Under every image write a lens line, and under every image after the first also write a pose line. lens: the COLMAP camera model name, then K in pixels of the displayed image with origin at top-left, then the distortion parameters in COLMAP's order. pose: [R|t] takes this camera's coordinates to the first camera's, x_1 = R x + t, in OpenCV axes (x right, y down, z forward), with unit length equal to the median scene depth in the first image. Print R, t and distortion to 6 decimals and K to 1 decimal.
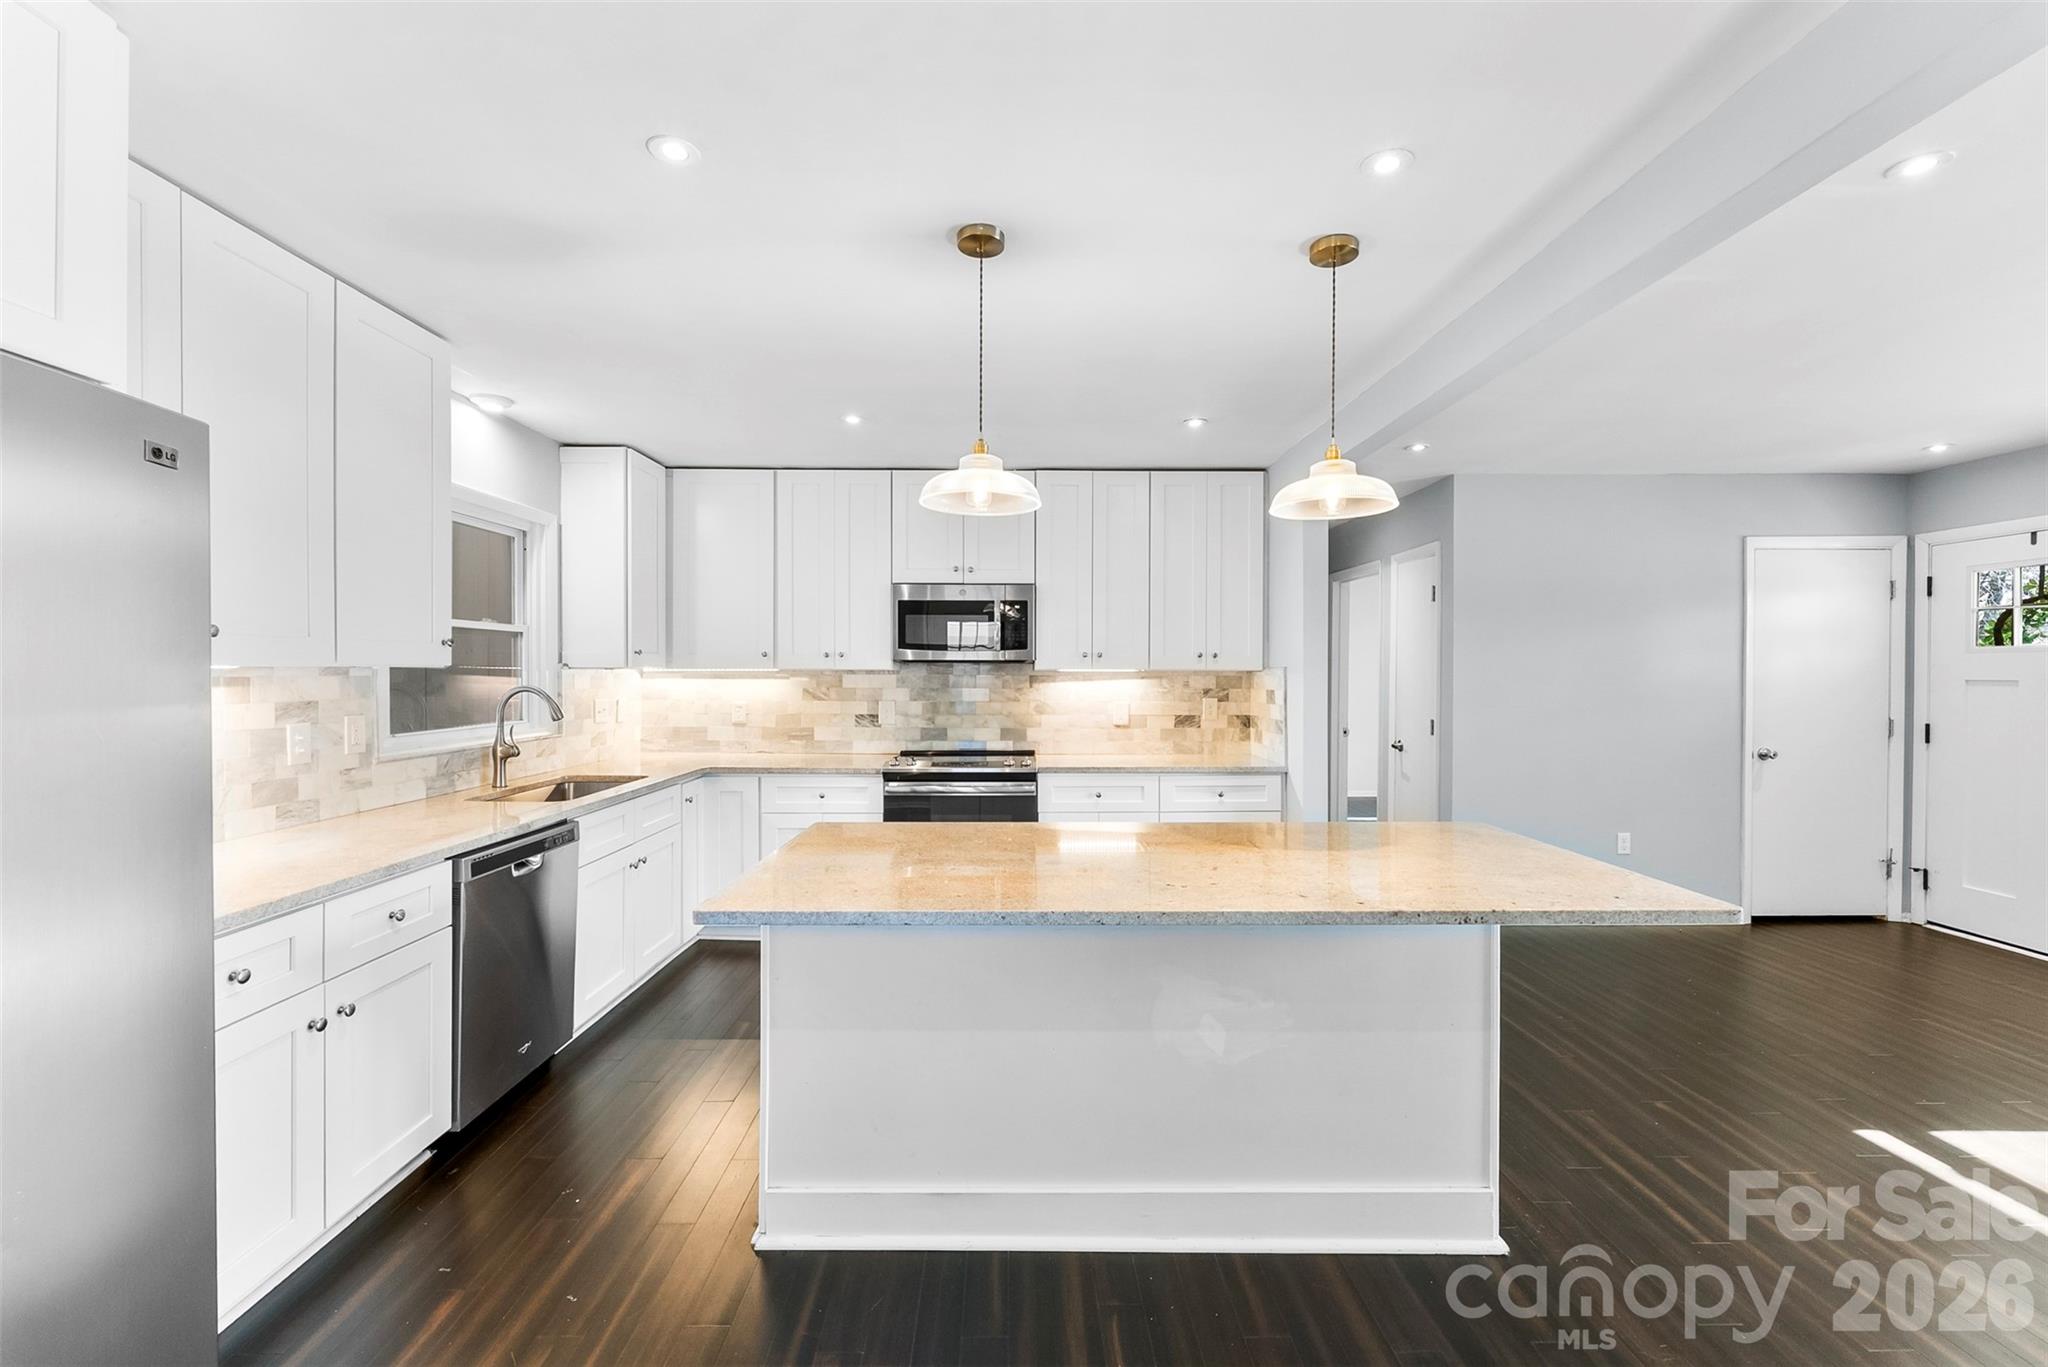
lens RADIAL K [[835.7, 0, 988.5], [0, 835.7, 676.2], [0, 0, 1]] dist [0.000915, 0.000002]
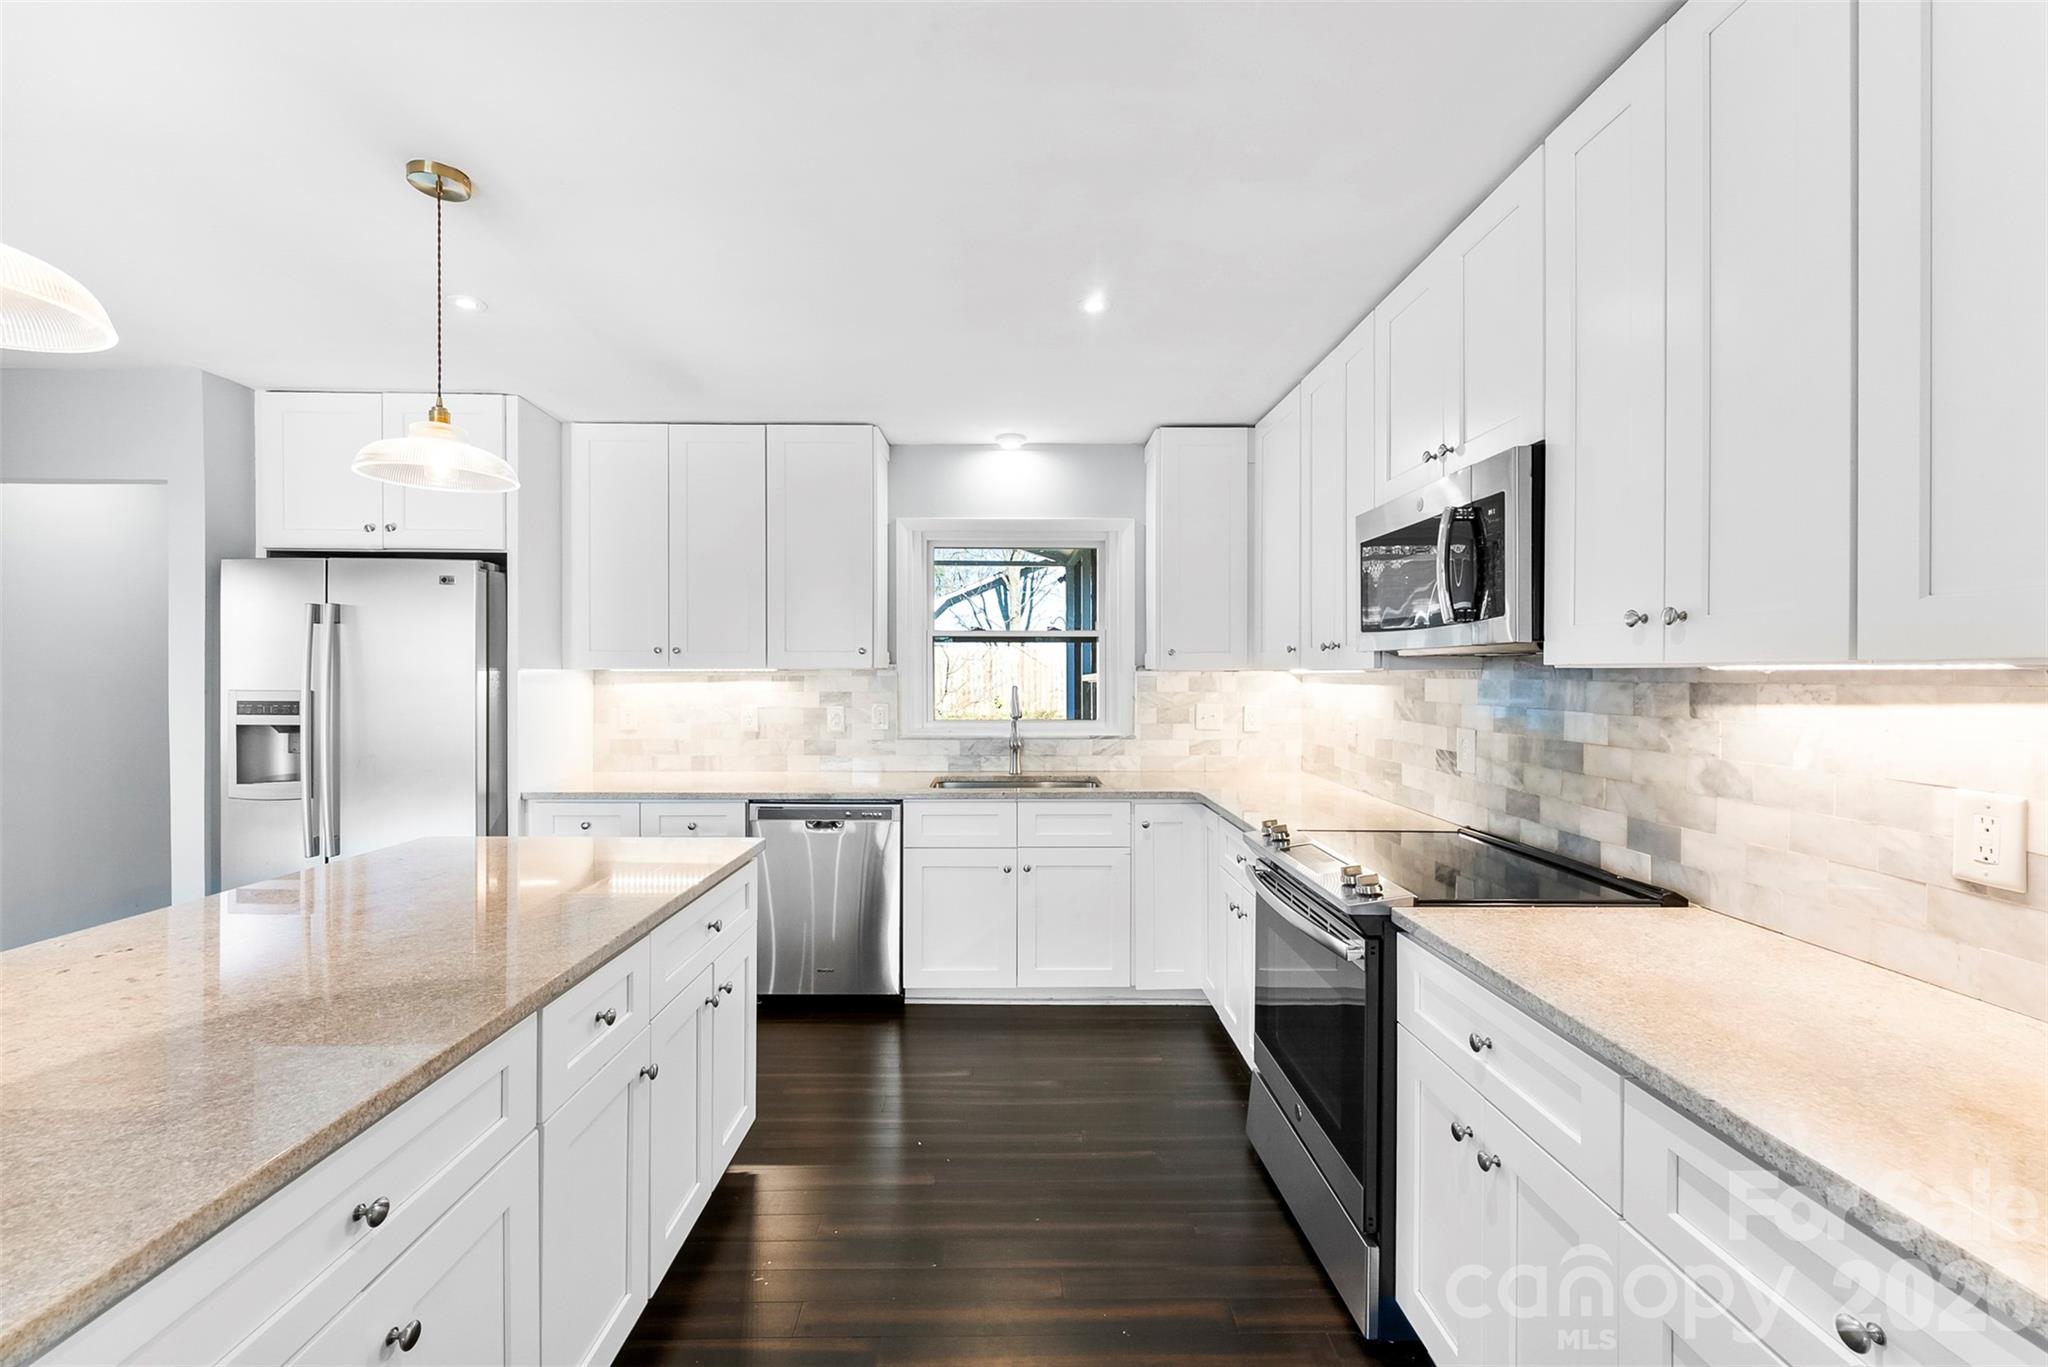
lens RADIAL K [[818.5, 0, 1024.4], [0, 818.5, 676.8], [0, 0, 1]] dist [0.001972, 0.000037]
pose [[0.042862, 0.001423, -0.999080, 0.412727], [-0.008877, 0.999960, 0.001044, -0.001633], [0.999042, 0.008825, 0.042873, 0.743724]]
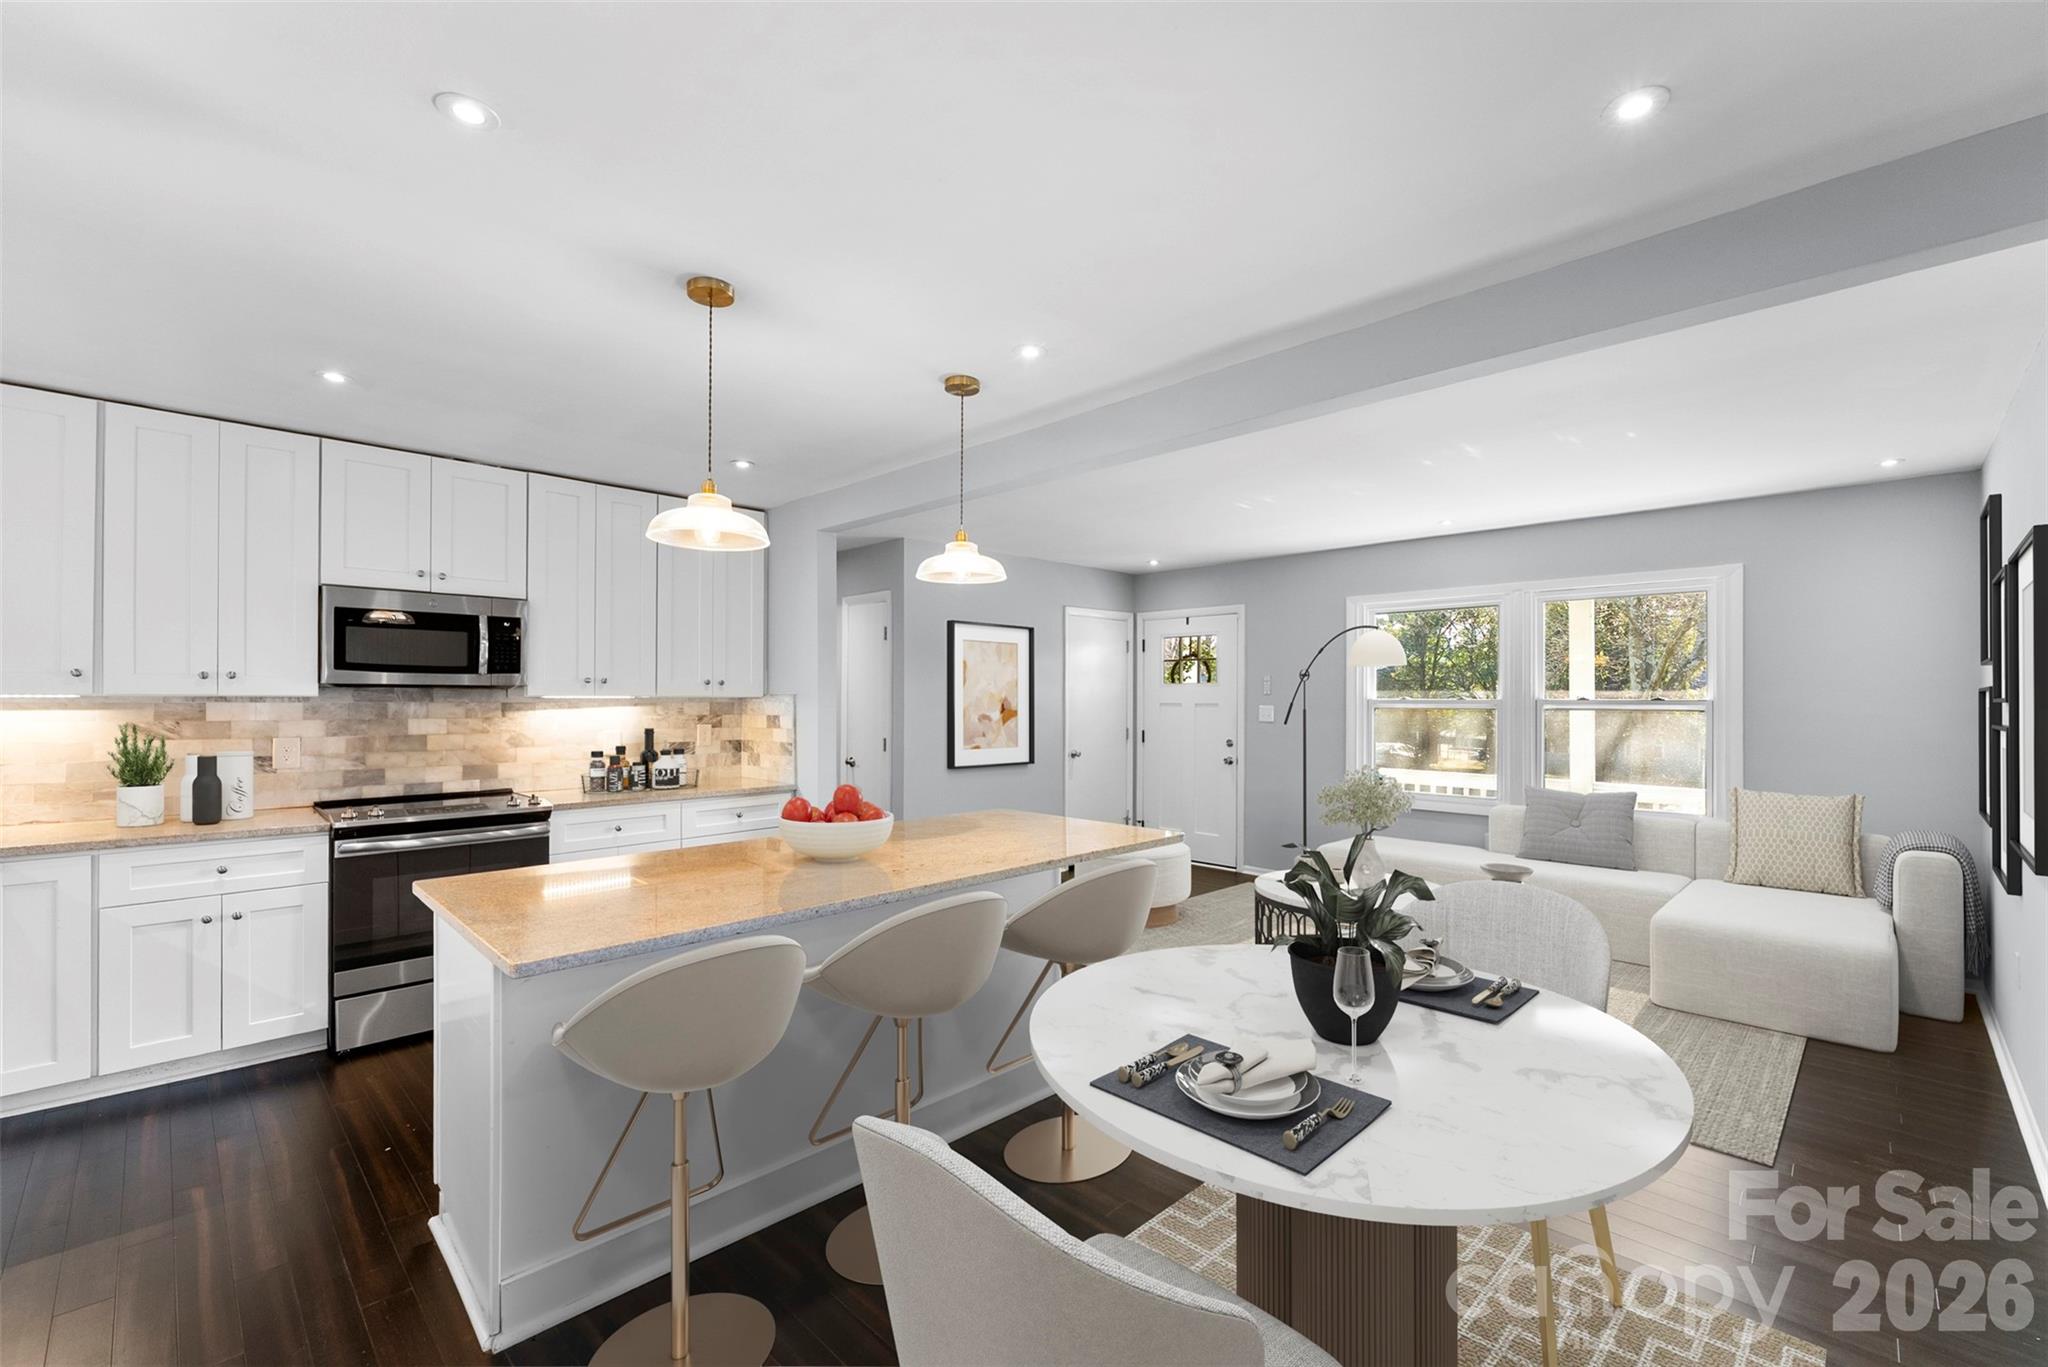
lens RADIAL K [[868.6, 0, 1017.9], [0, 868.6, 693.9], [0, 0, 1]] dist [-0.001445, -0.000222]
pose [[0.708037, 0.002864, 0.706169, -0.221407], [0.003702, 0.999963, -0.007768, -0.001280], [-0.706165, 0.008114, 0.708001, -0.019254]]
